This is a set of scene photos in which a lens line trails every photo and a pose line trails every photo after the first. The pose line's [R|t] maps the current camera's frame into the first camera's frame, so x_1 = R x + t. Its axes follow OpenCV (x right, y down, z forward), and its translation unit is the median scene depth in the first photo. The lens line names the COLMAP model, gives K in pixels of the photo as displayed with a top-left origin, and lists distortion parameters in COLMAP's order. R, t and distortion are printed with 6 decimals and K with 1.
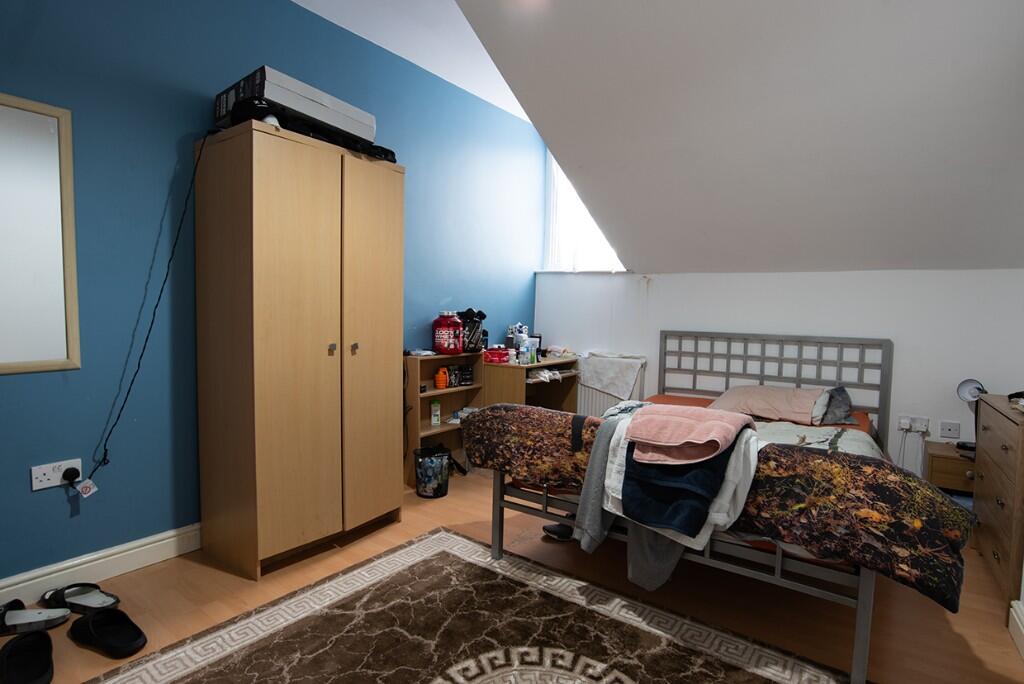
lens RADIAL K [[529.8, 0, 515.6], [0, 529.8, 348.8], [0, 0, 1]] dist [-0.036814, 0.006733]
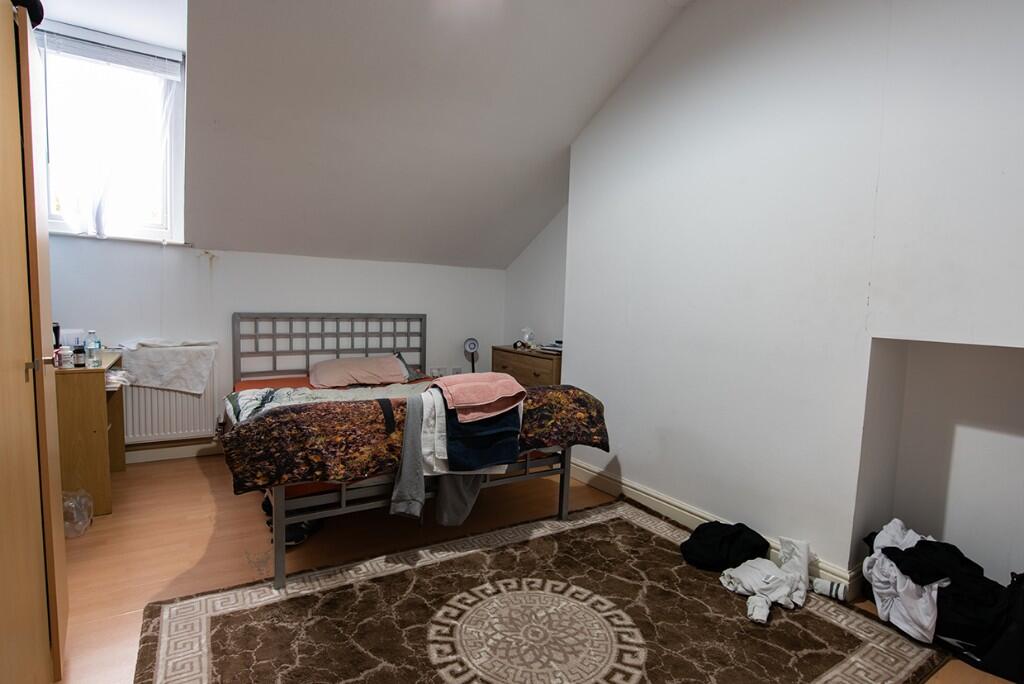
lens RADIAL K [[529.8, 0, 517.4], [0, 529.8, 348.4], [0, 0, 1]] dist [-0.036814, 0.006733]
pose [[0.363075, -0.092762, 0.927131, -0.704141], [0.043548, 0.995634, 0.082562, -0.046300], [-0.930742, 0.010398, 0.365530, 0.353659]]
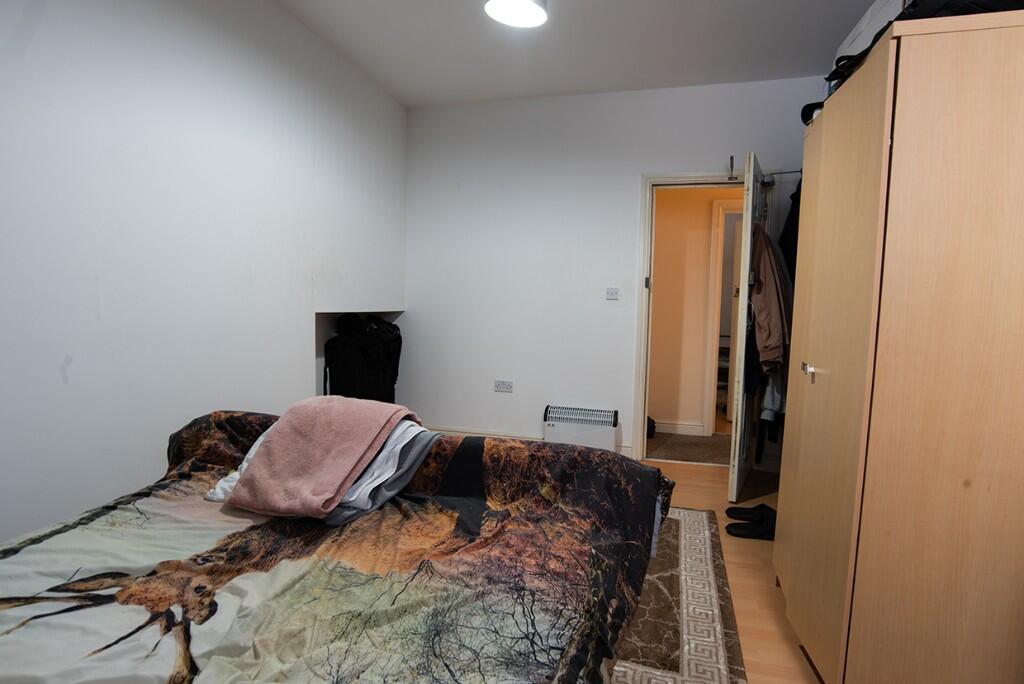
lens RADIAL K [[529.8, 0, 511.7], [0, 529.8, 340.6], [0, 0, 1]] dist [-0.036814, 0.006733]
pose [[-0.938594, -0.013868, -0.344745, 0.344464], [-0.068889, 0.986605, 0.147867, -0.142344], [0.338077, 0.162536, -0.926977, 1.660417]]
